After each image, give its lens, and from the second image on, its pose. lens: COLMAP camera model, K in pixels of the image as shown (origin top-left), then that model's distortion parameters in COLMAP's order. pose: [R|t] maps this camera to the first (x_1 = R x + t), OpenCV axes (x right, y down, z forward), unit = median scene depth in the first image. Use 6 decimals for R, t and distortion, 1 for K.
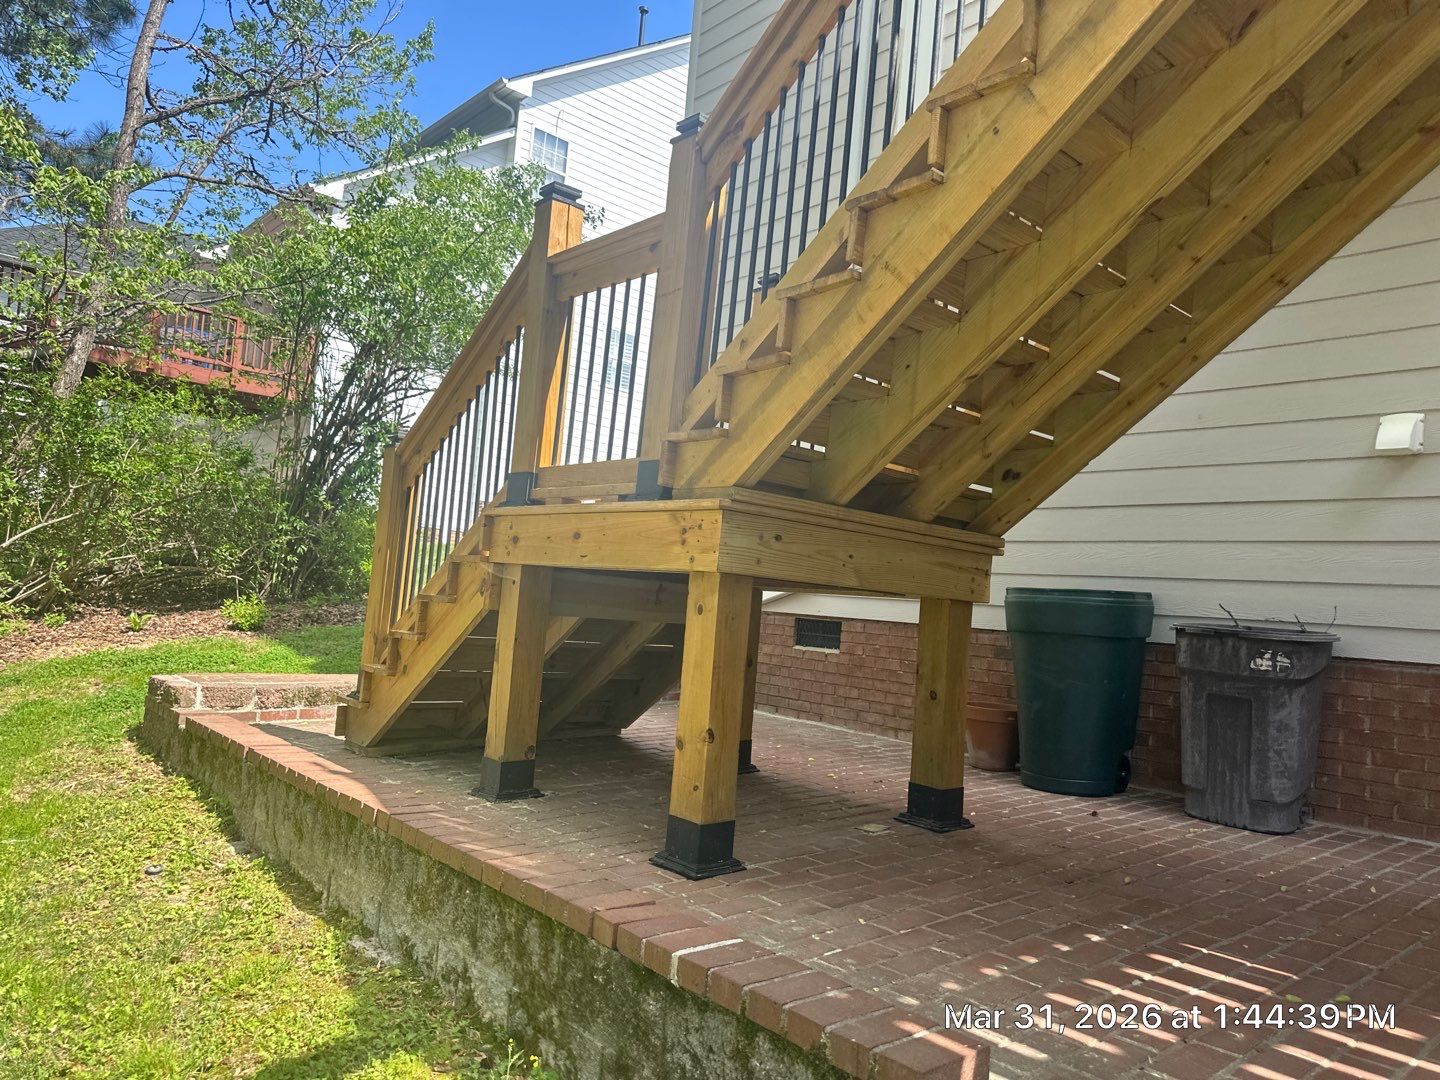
lens RADIAL K [[1078.7, 0, 762.9], [0, 1078.7, 576.1], [0, 0, 1]] dist [0.043247, -0.055390]
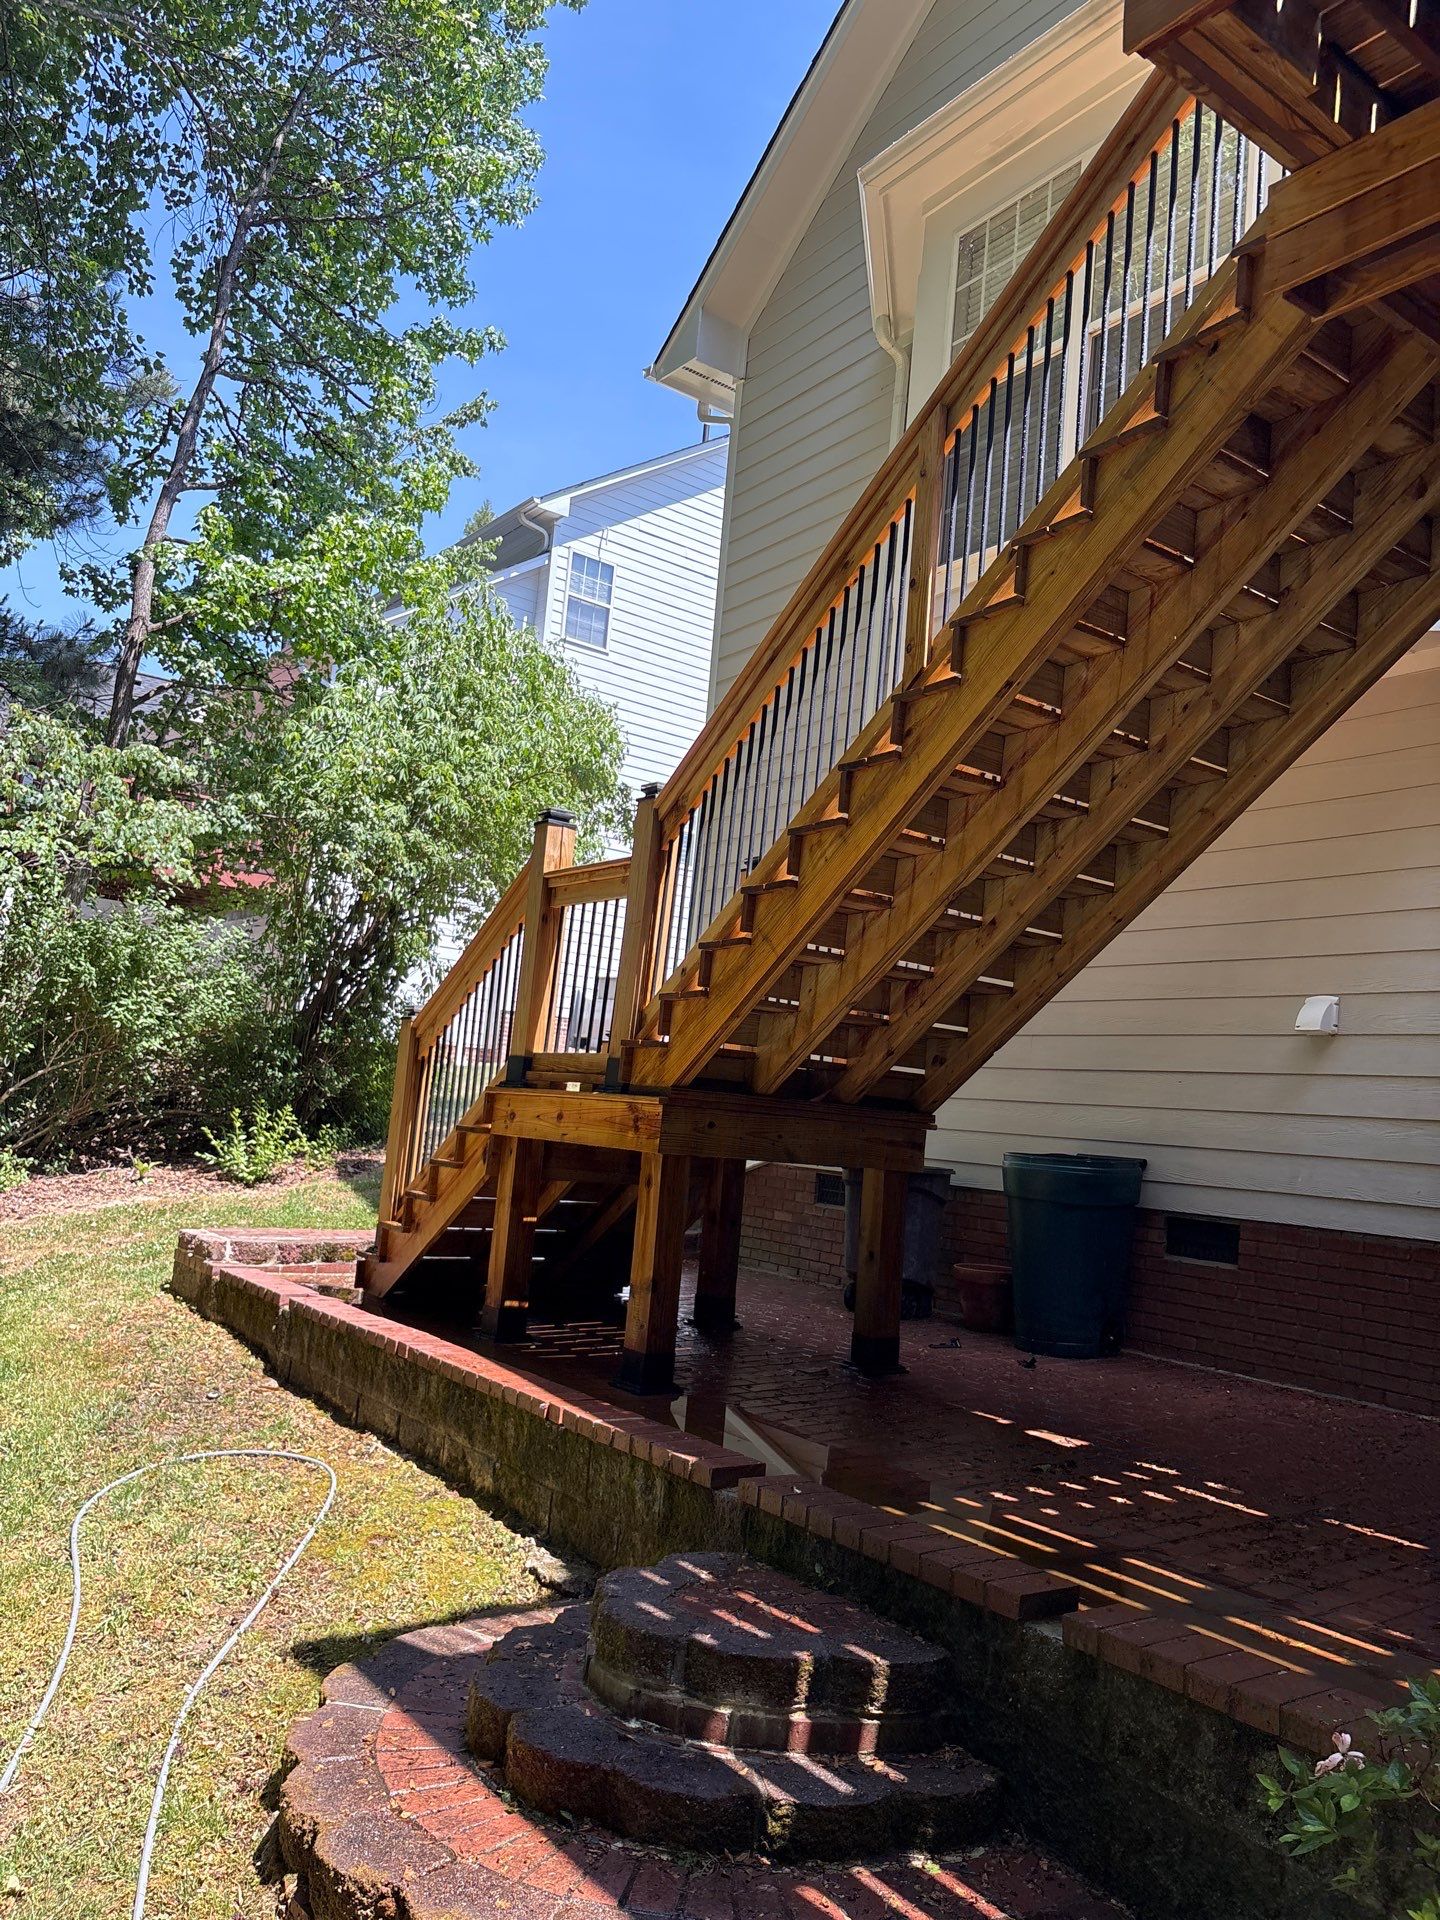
lens RADIAL K [[1438.3, 0, 720.7], [0, 1438.3, 979.1], [0, 0, 1]] dist [0.043247, -0.055390]
pose [[0.994457, -0.009318, -0.104730, 0.155745], [0.000594, 0.996547, -0.083027, -0.050742], [0.105142, 0.082504, 0.991029, -0.520440]]
